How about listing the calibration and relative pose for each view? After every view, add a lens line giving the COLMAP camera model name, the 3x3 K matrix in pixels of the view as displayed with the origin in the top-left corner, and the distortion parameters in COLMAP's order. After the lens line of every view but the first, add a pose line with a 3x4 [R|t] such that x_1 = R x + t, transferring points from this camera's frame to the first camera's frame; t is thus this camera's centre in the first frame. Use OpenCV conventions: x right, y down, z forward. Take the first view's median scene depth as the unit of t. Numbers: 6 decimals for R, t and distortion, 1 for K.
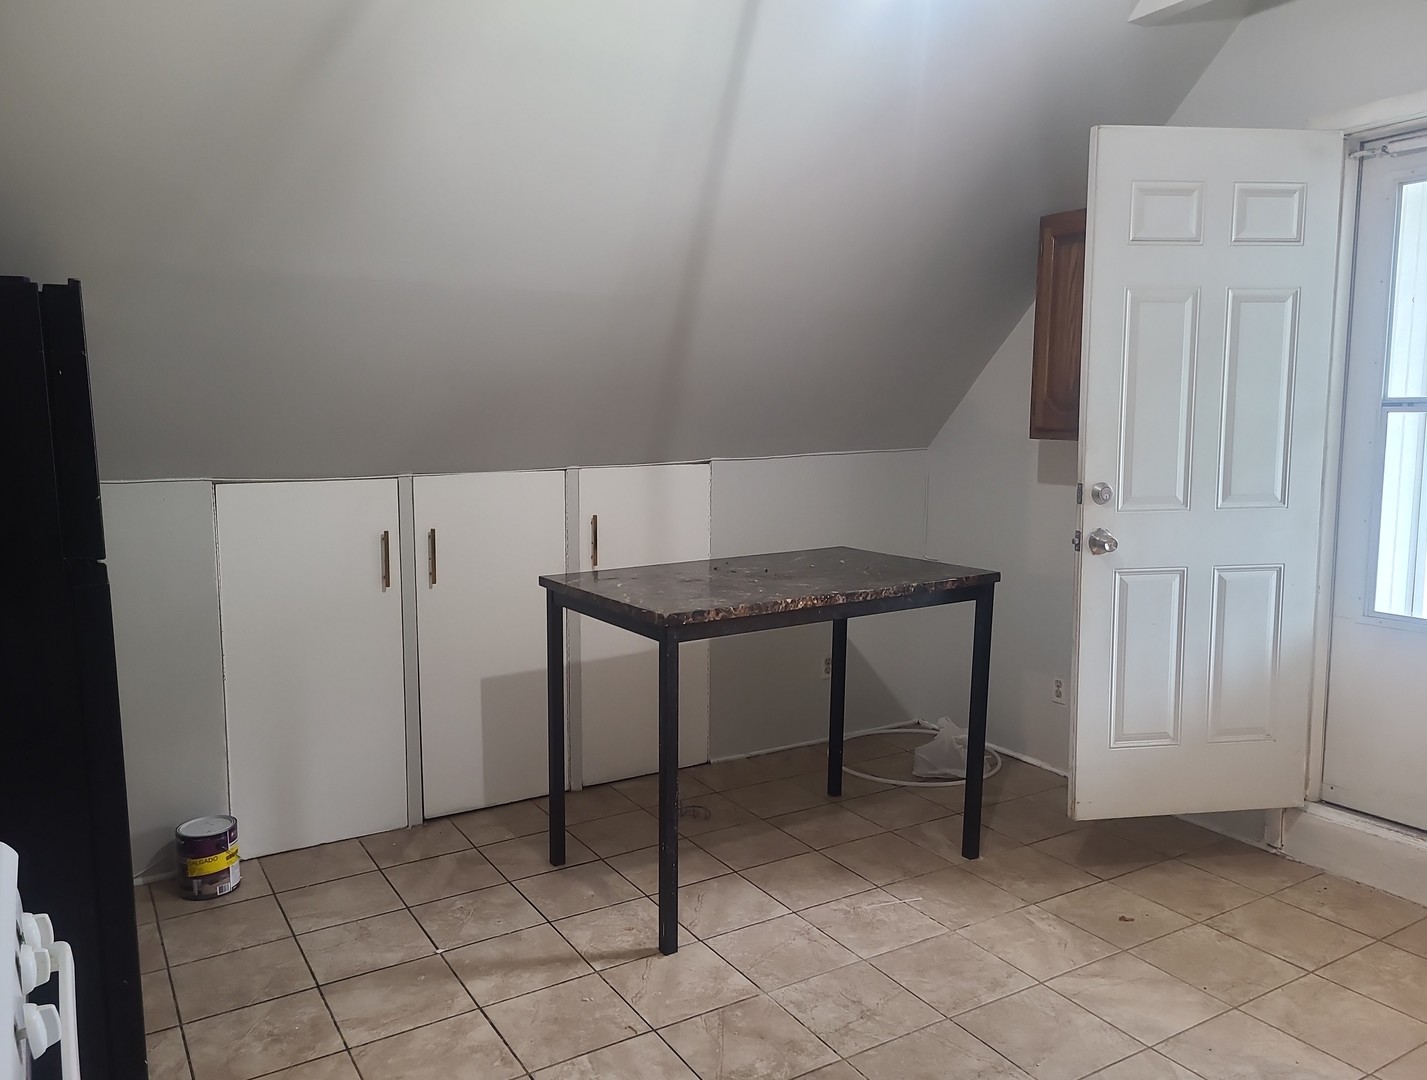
lens RADIAL K [[1086.9, 0, 696.0], [0, 1086.9, 531.0], [0, 0, 1]] dist [0.044835, -0.008007]
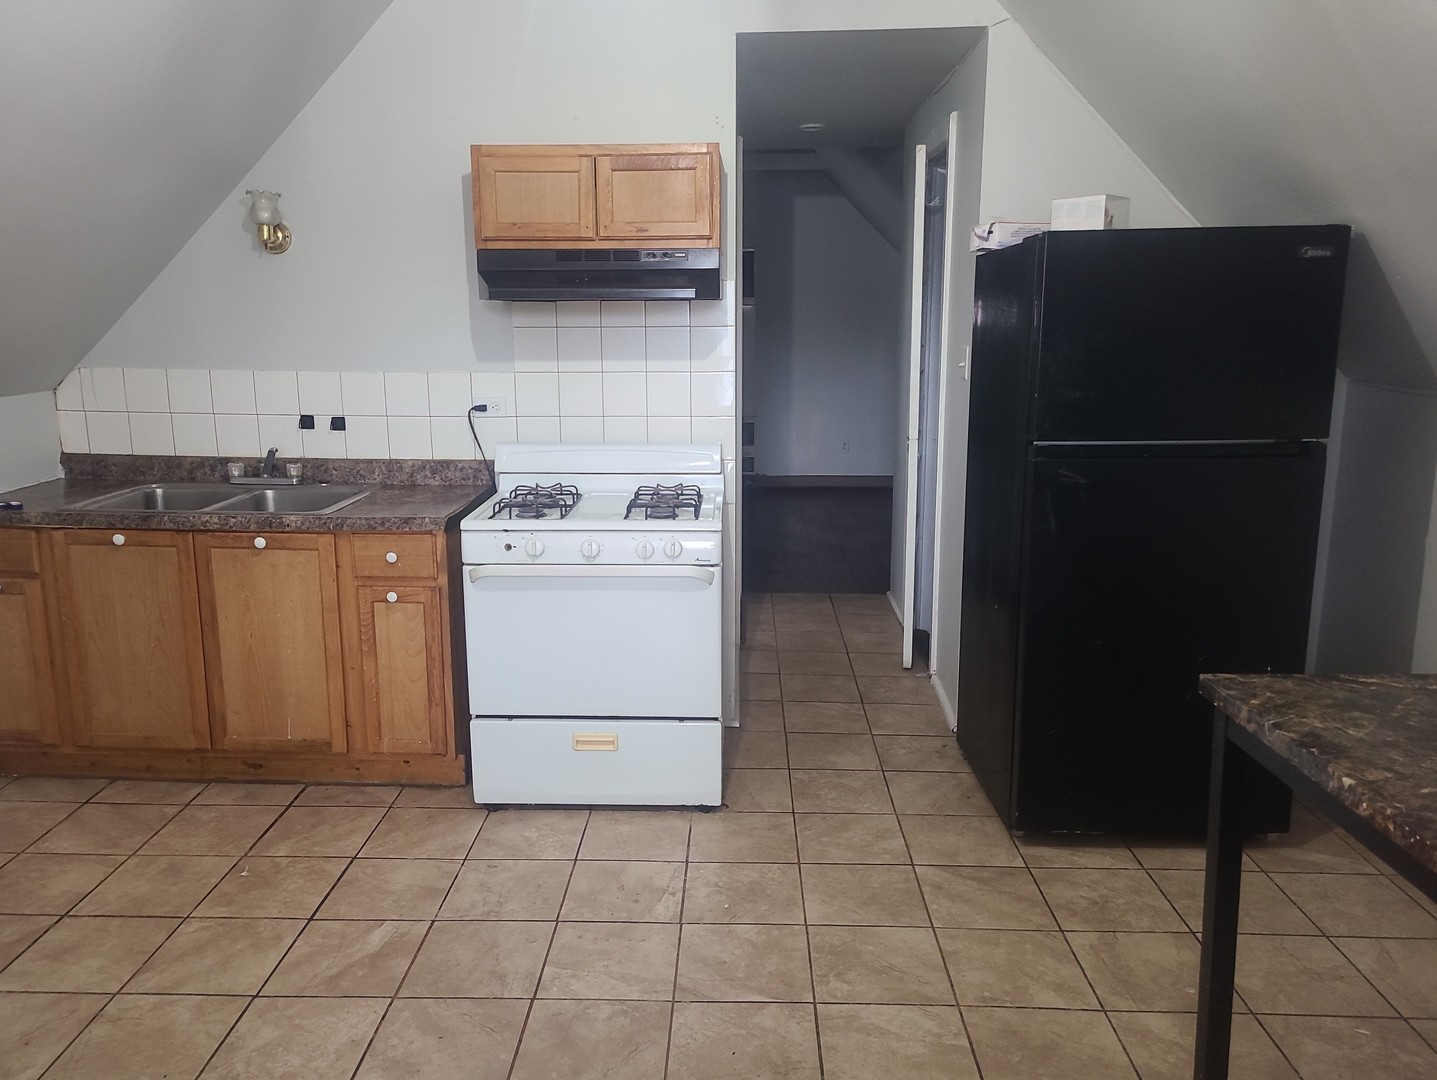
lens RADIAL K [[1080.7, 0, 692.7], [0, 1080.7, 537.3], [0, 0, 1]] dist [0.075711, -0.061197]
pose [[-0.553774, 0.182036, -0.812525, 0.564392], [-0.071190, 0.961887, 0.264017, -0.133111], [0.829618, 0.204049, -0.519709, 0.957671]]
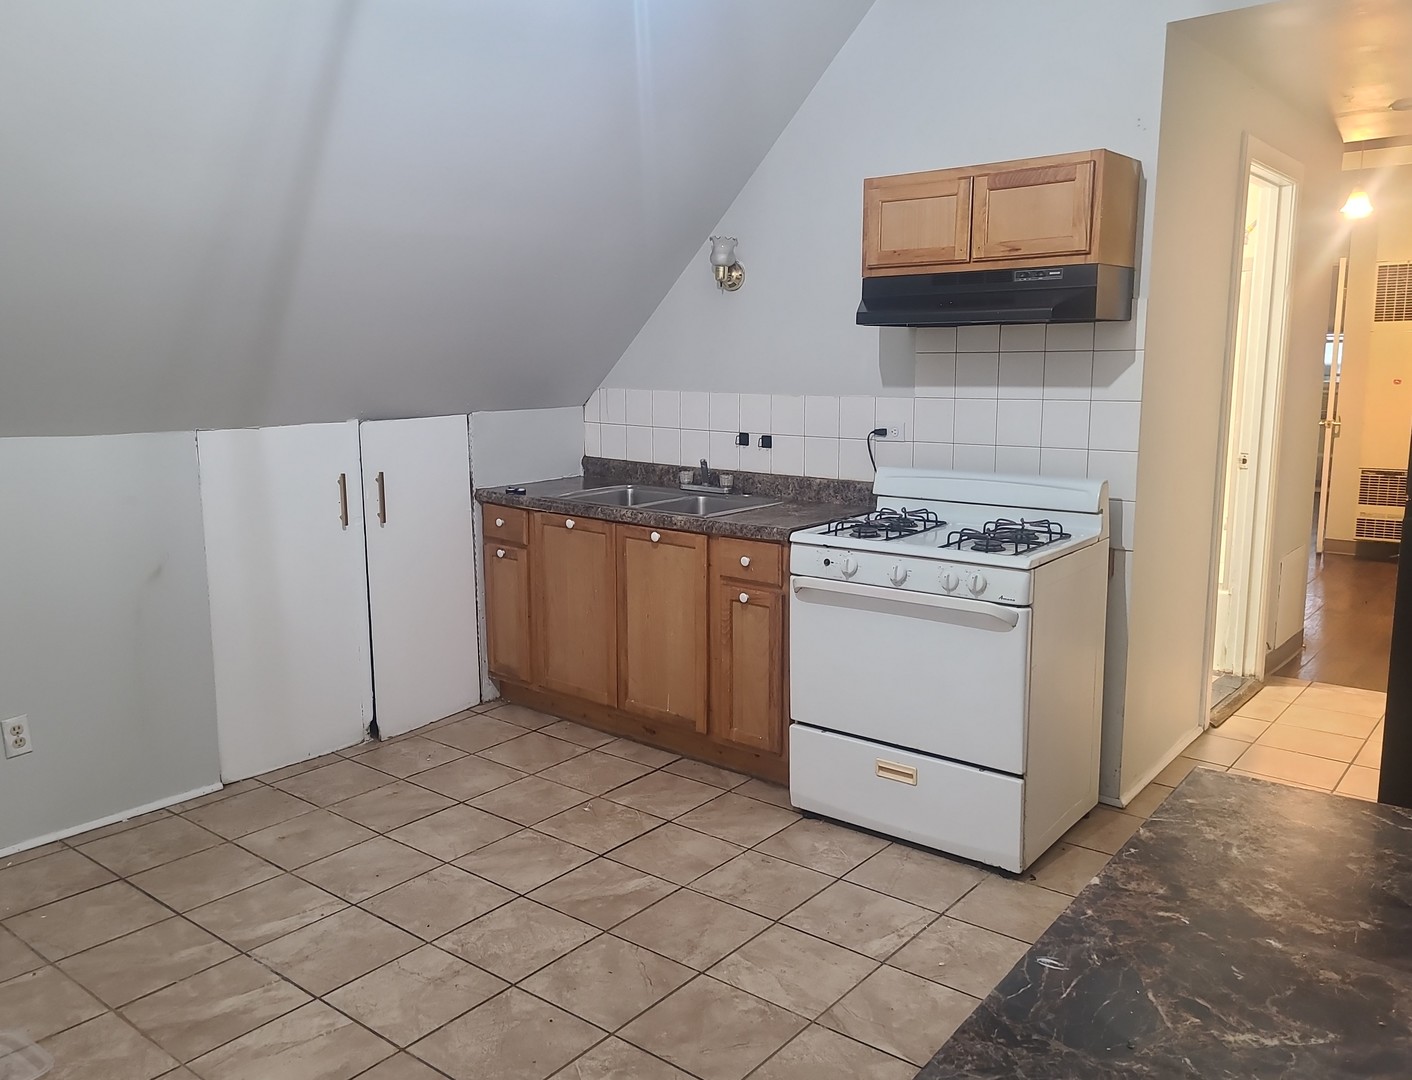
lens RADIAL K [[1122.9, 0, 680.9], [0, 1122.9, 535.1], [0, 0, 1]] dist [0.062563, -0.001701]
pose [[-0.941786, 0.069108, -0.329034, 0.322553], [-0.017628, 0.967151, 0.253589, -0.142913], [0.335751, 0.244627, -0.909631, 1.229325]]
